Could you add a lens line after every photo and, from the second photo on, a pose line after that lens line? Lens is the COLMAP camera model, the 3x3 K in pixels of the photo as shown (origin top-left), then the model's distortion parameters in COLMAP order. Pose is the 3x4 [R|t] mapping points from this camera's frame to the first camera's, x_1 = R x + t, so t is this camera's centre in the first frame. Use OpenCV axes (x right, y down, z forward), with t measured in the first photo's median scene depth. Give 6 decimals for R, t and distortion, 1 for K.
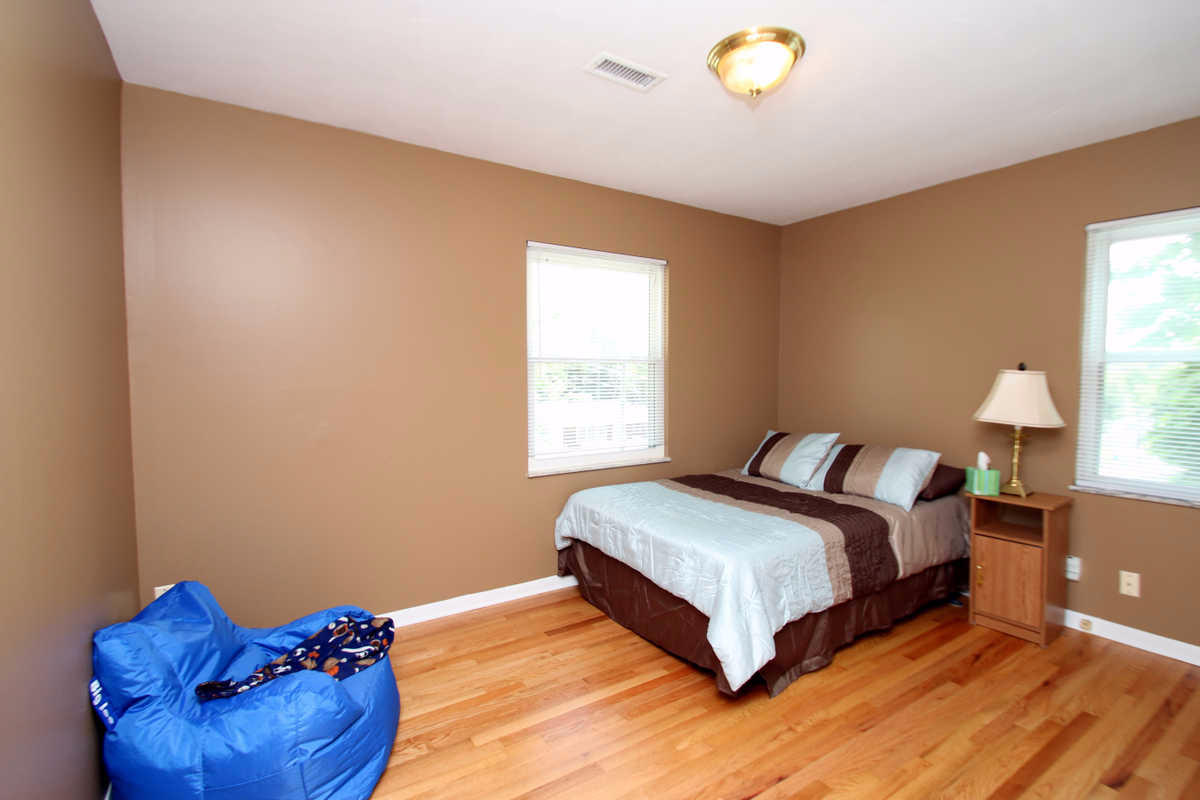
lens RADIAL K [[555.8, 0, 600.0], [0, 555.8, 400.0], [0, 0, 1]] dist [0.000704, 0.000006]
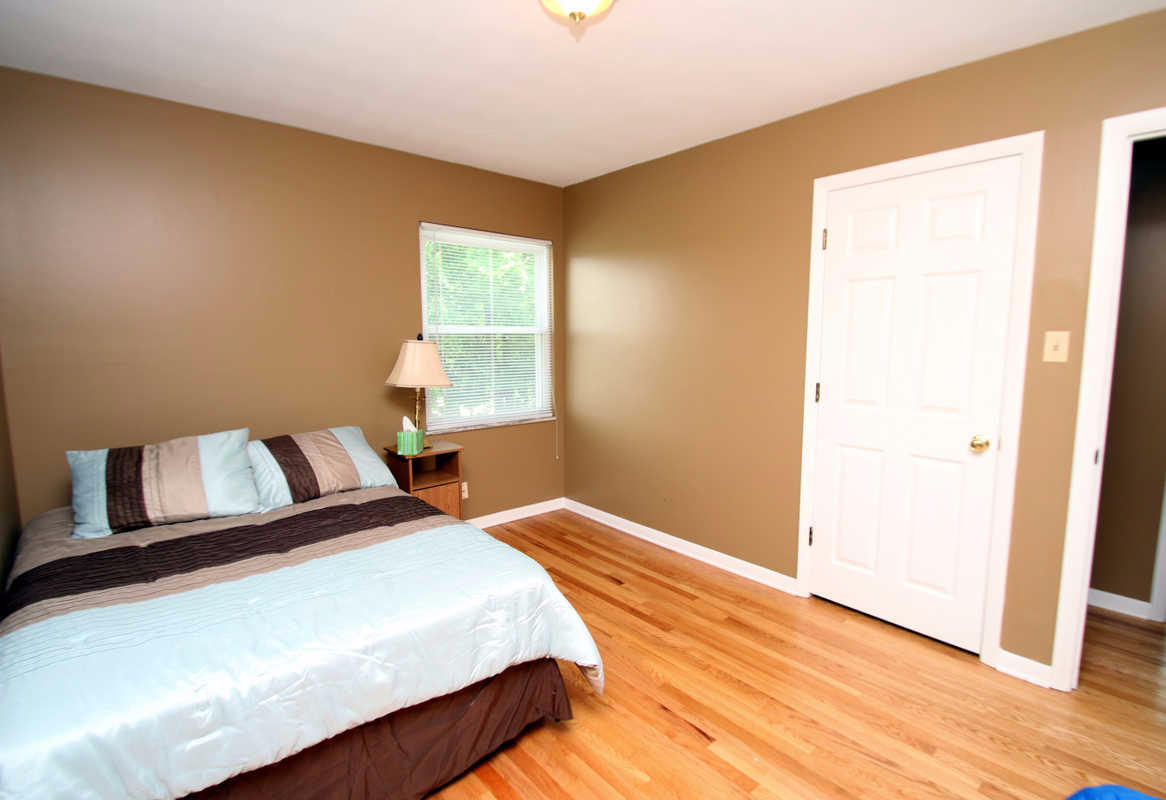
lens RADIAL K [[584.1, 0, 583.0], [0, 584.1, 400.0], [0, 0, 1]] dist [-0.001637, -0.000119]
pose [[-0.165645, -0.113862, 0.979590, -0.475356], [0.047061, 0.991268, 0.123177, -0.059680], [-0.985062, 0.066504, -0.158840, 0.848181]]
